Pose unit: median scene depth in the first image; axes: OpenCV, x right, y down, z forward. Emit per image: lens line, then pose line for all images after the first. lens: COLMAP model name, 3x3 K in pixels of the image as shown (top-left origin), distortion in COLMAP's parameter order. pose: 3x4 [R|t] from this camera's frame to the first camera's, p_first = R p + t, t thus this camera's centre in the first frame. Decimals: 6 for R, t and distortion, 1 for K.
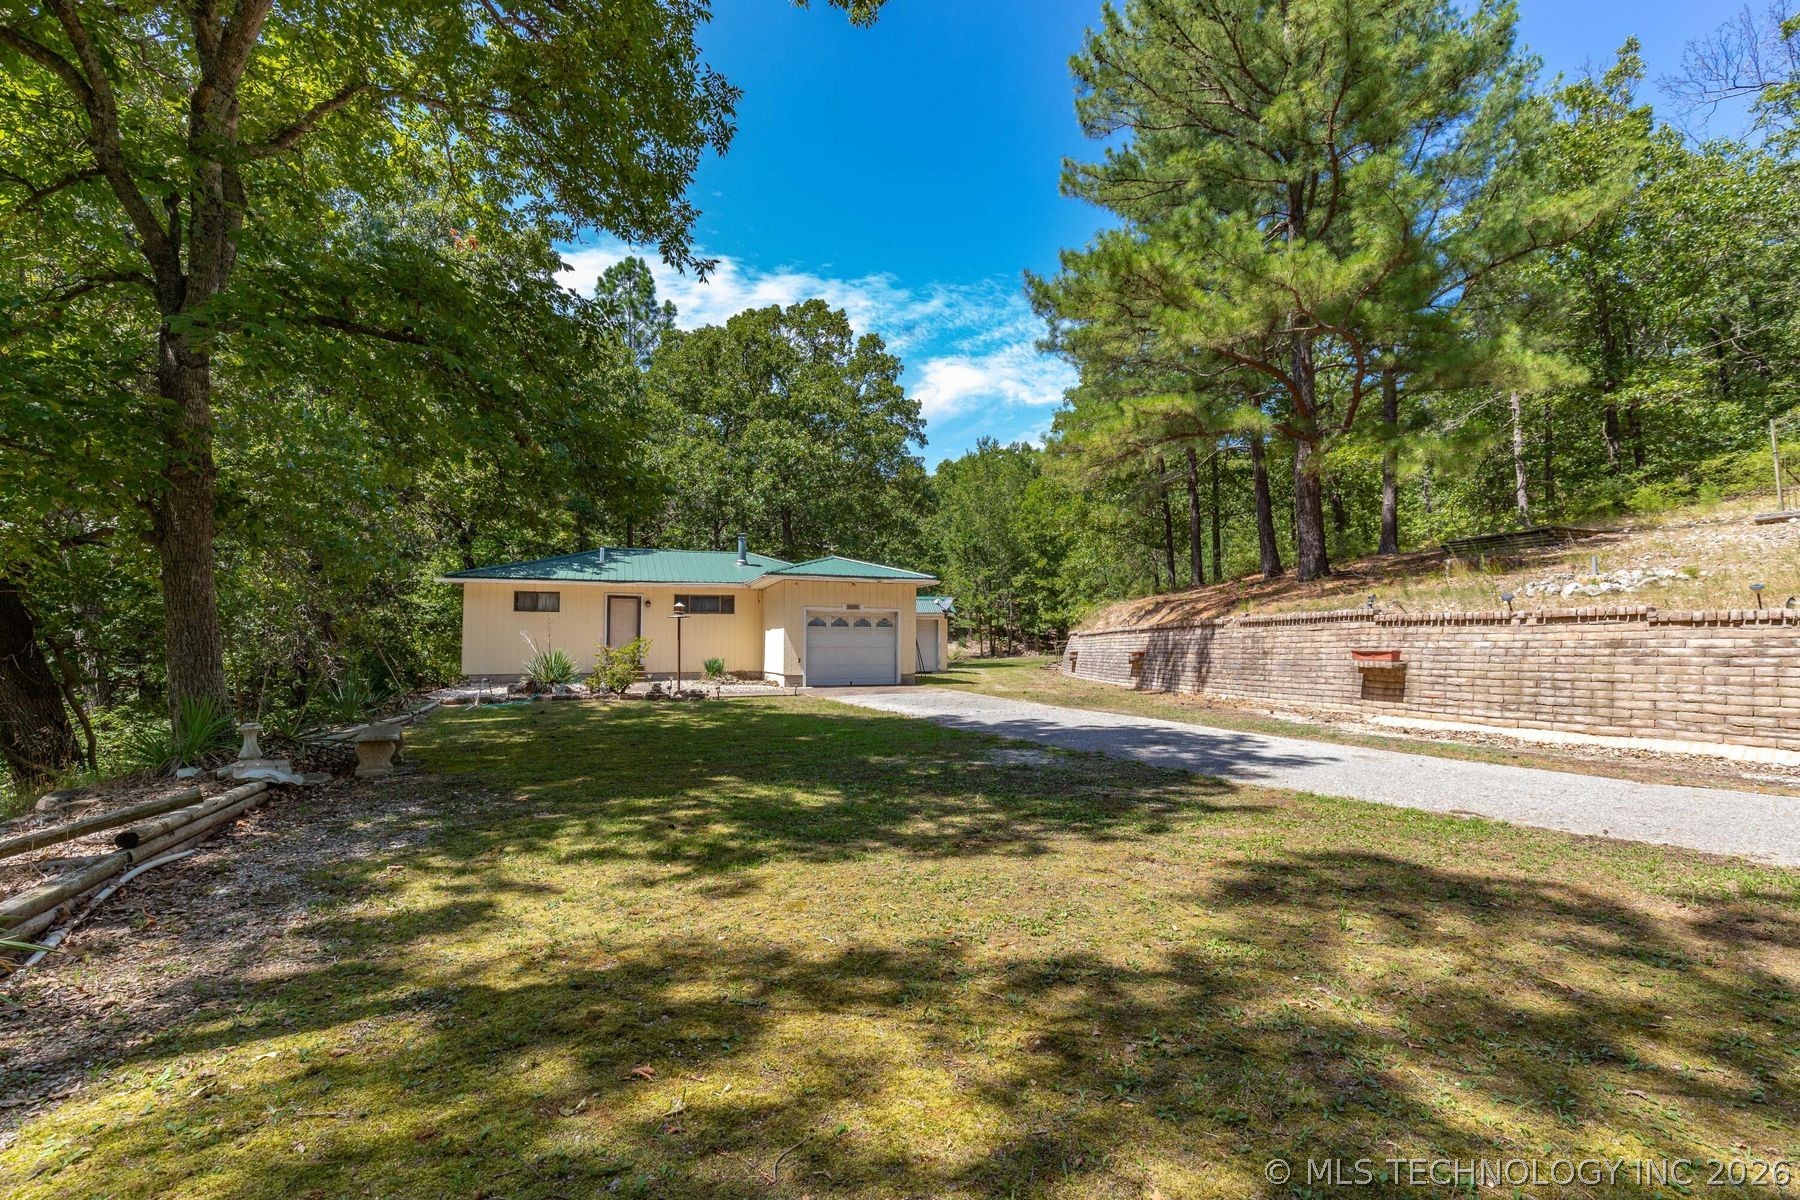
lens RADIAL K [[829.8, 0, 933.6], [0, 829.8, 592.6], [0, 0, 1]] dist [0.014868, -0.001080]
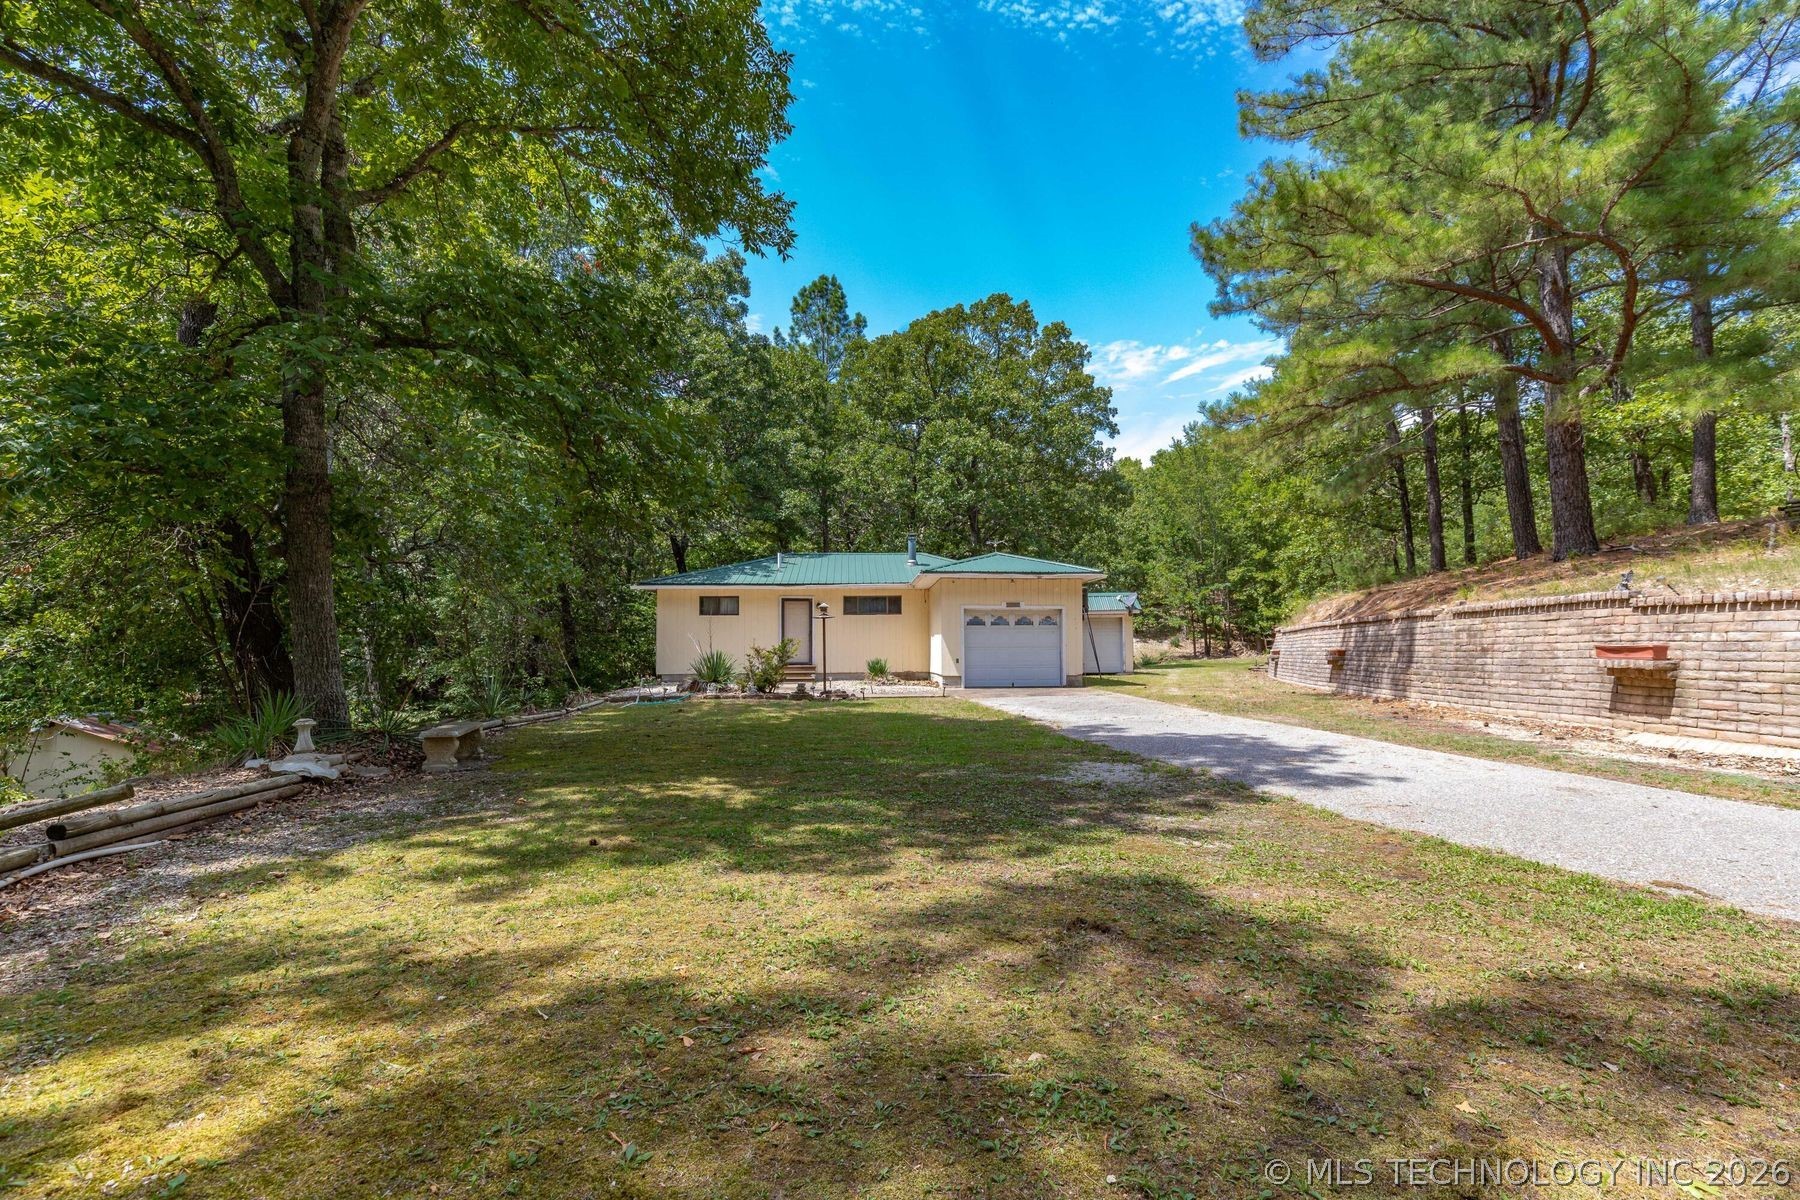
lens RADIAL K [[829.8, 0, 929.2], [0, 829.8, 594.3], [0, 0, 1]] dist [0.014868, -0.001080]
pose [[0.961686, -0.023993, -0.273102, 0.073641], [0.024016, 0.999706, -0.003261, 0.006101], [0.273100, -0.003423, 0.961979, 0.058812]]
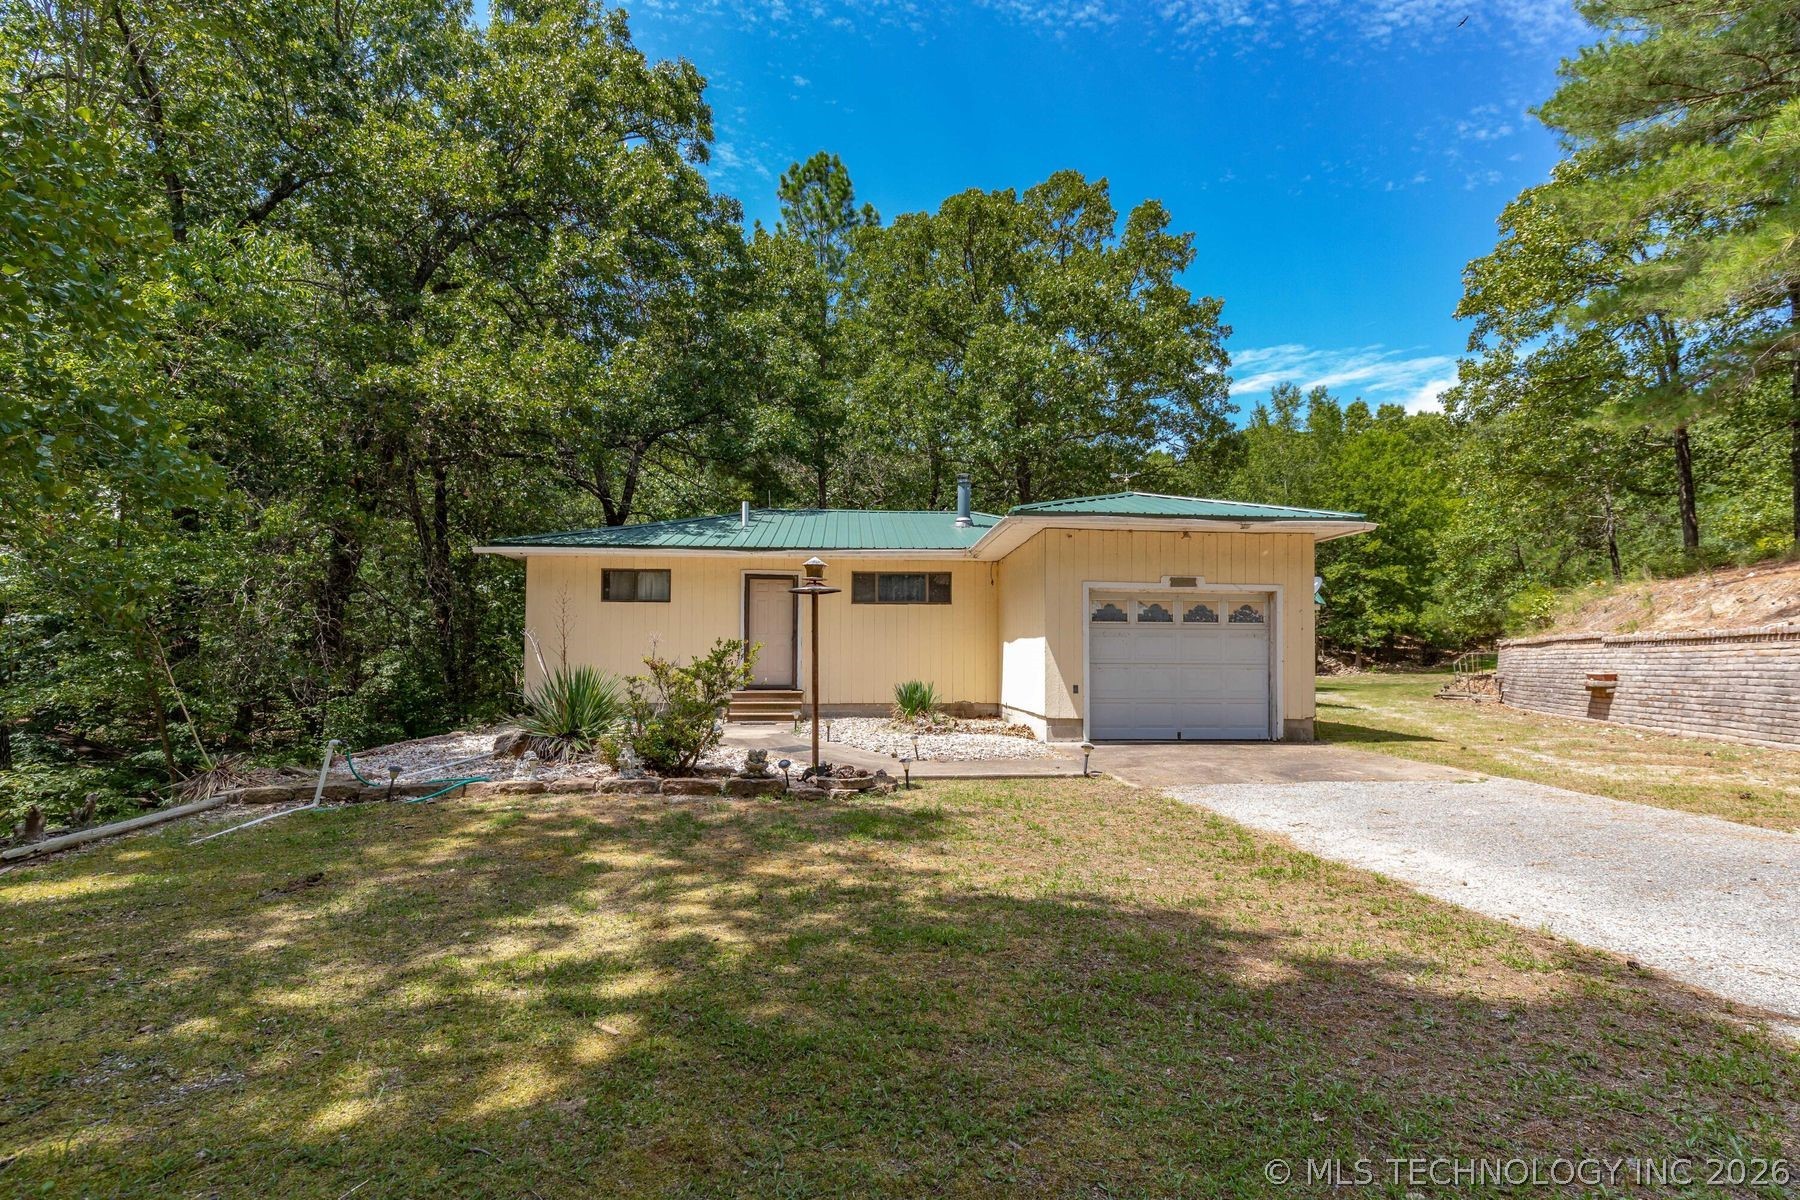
lens RADIAL K [[829.8, 0, 919.2], [0, 829.8, 631.4], [0, 0, 1]] dist [0.014868, -0.001080]
pose [[0.962456, -0.004784, -0.271396, -0.117808], [0.012859, 0.999526, 0.027982, 0.031619], [0.271133, -0.030421, 0.962061, 0.494983]]
